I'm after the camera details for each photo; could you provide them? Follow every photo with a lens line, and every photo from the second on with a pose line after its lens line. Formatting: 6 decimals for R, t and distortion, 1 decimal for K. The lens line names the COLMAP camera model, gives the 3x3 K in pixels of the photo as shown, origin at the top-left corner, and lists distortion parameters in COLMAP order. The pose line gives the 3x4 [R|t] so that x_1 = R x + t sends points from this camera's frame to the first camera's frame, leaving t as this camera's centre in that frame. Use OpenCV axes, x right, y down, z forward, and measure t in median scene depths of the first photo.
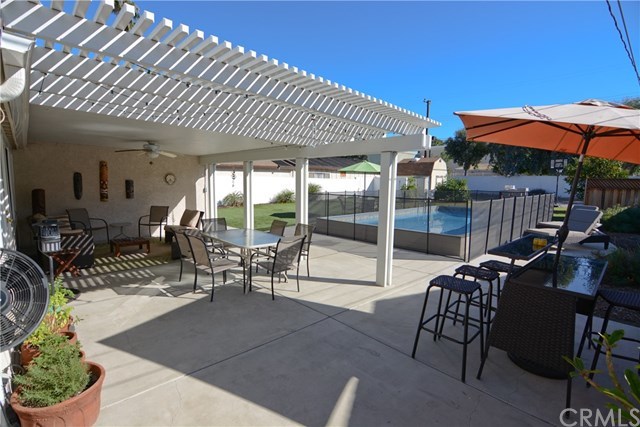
lens RADIAL K [[309.5, 0, 316.2], [0, 309.5, 216.6], [0, 0, 1]] dist [-0.015087, -0.000699]
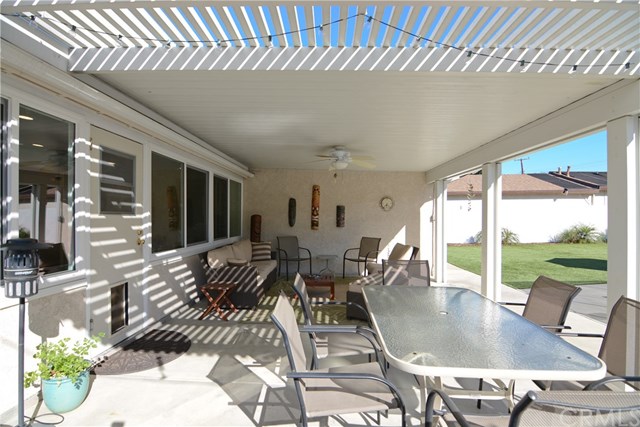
lens RADIAL K [[309.5, 0, 316.2], [0, 309.5, 216.6], [0, 0, 1]] dist [-0.015087, -0.000699]
pose [[0.690648, -0.010817, -0.723110, -0.034174], [-0.074816, 0.993454, -0.086319, -0.009499], [0.719310, 0.113717, 0.685318, 0.385067]]
